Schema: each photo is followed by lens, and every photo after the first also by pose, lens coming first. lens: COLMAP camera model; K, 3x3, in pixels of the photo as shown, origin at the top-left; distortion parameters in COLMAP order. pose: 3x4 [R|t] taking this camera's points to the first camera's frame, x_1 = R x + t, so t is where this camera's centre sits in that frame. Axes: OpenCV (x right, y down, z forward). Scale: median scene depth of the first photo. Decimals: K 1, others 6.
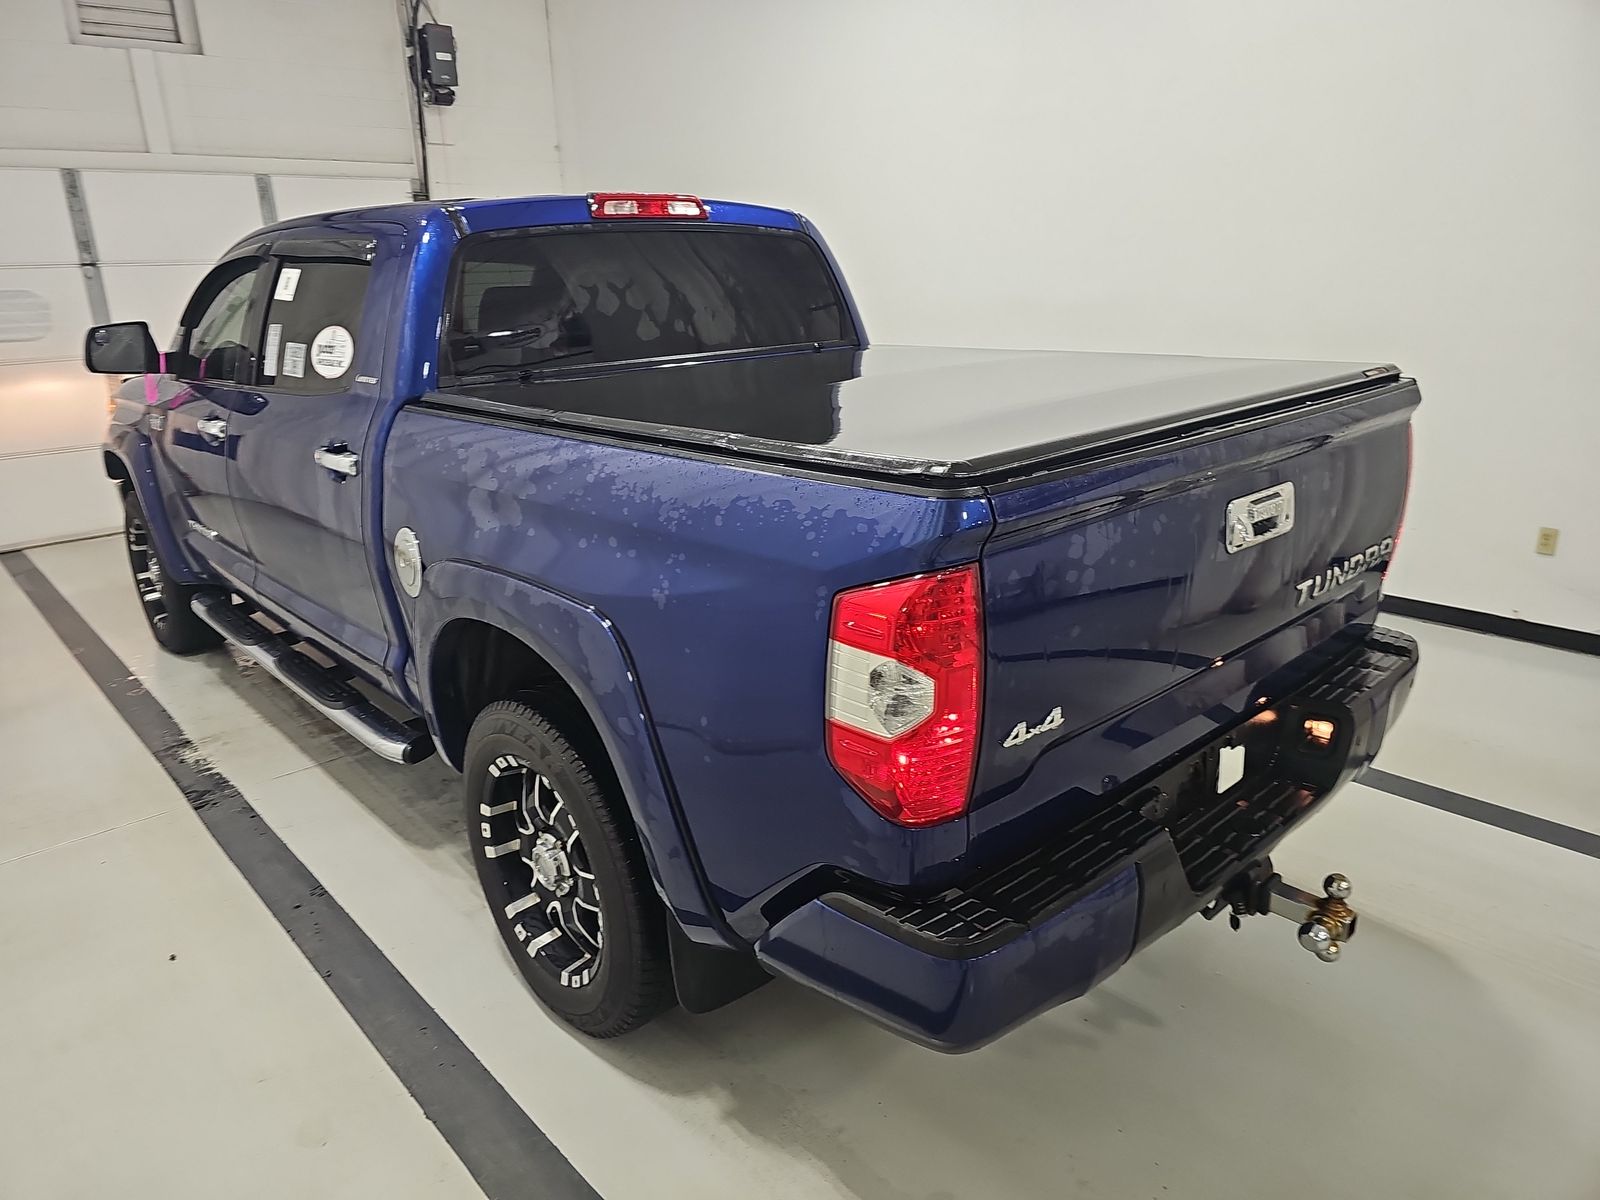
lens RADIAL K [[1045.5, 0, 800.0], [0, 1045.5, 600.0], [0, 0, 1]] dist [0.061180, -0.055445]
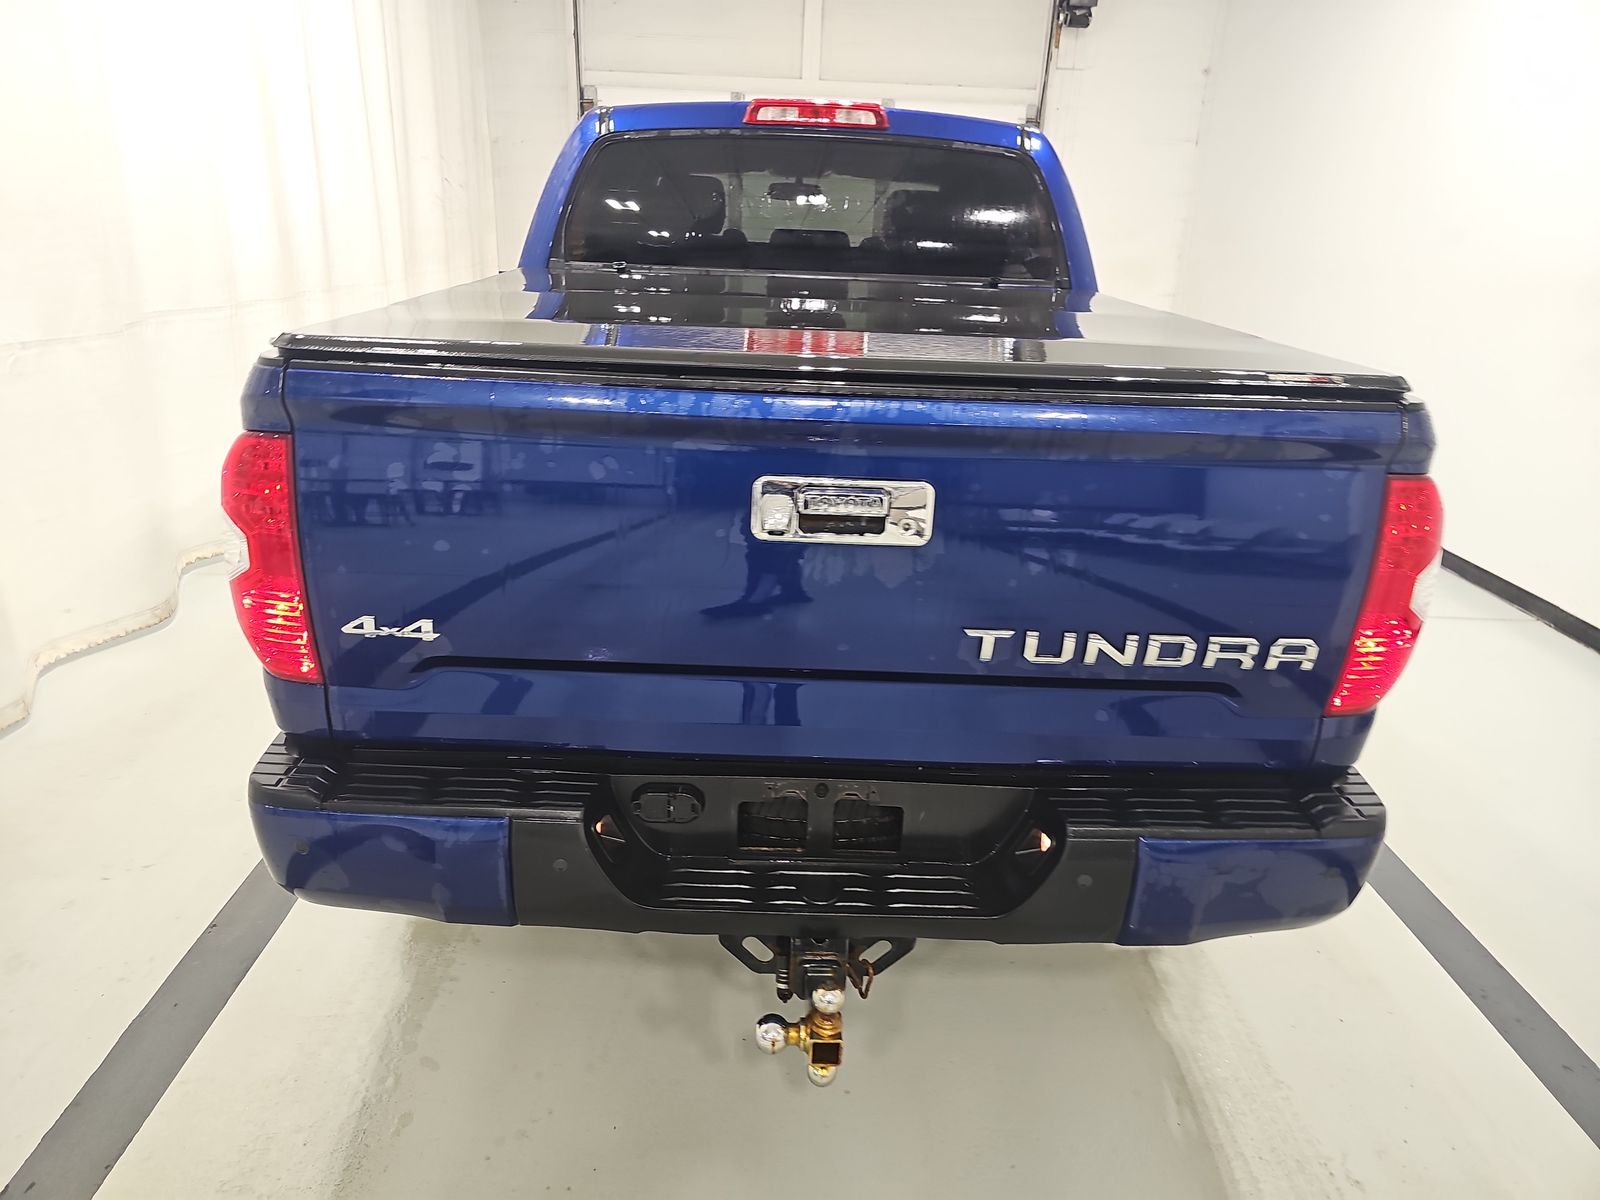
lens RADIAL K [[1045.5, 0, 800.0], [0, 1045.5, 600.0], [0, 0, 1]] dist [0.061180, -0.055445]
pose [[0.747547, 0.291021, -0.597060, 0.572776], [-0.260491, 0.955344, 0.139510, -0.074065], [0.610998, 0.051238, 0.789972, 0.236464]]
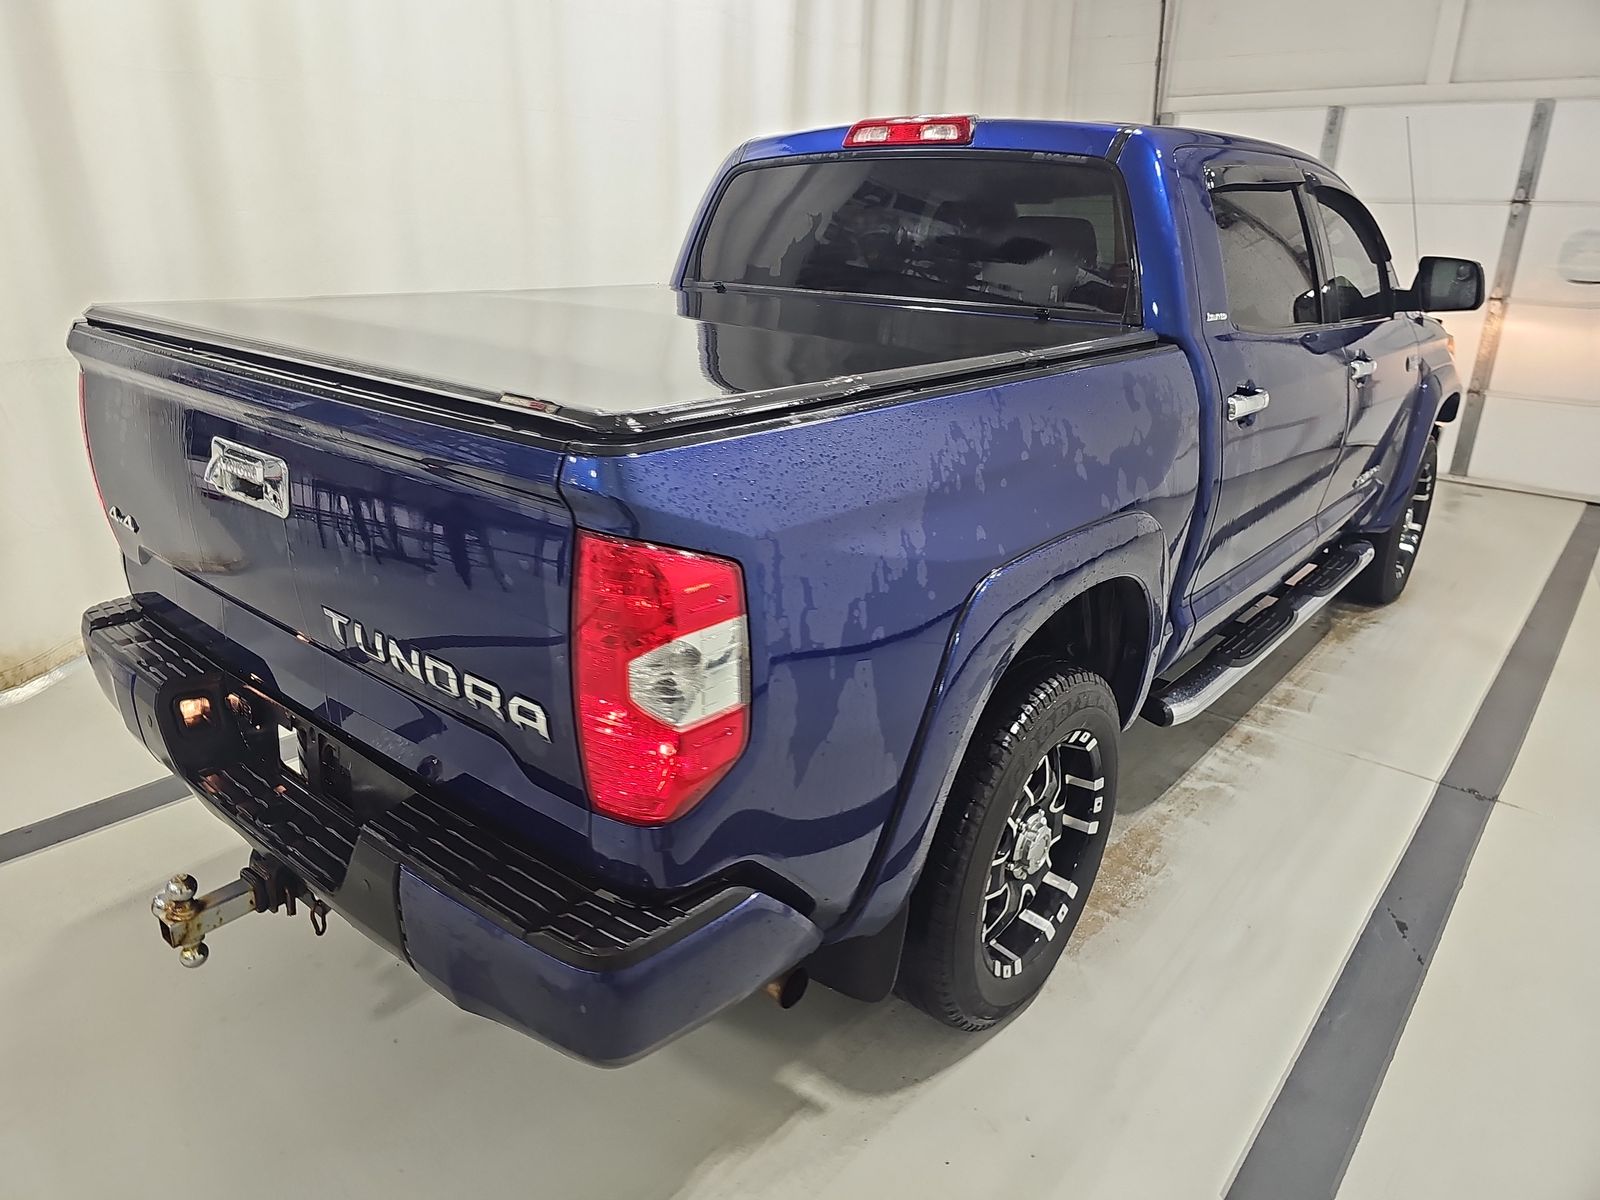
lens RADIAL K [[1061.0, 0, 765.6], [0, 1061.0, 578.3], [0, 0, 1]] dist [0.059860, -0.057258]
pose [[0.121315, 0.357800, -0.925884, 0.869317], [-0.331358, 0.893864, 0.302009, -0.267404], [0.935673, 0.270161, 0.226999, 0.781094]]
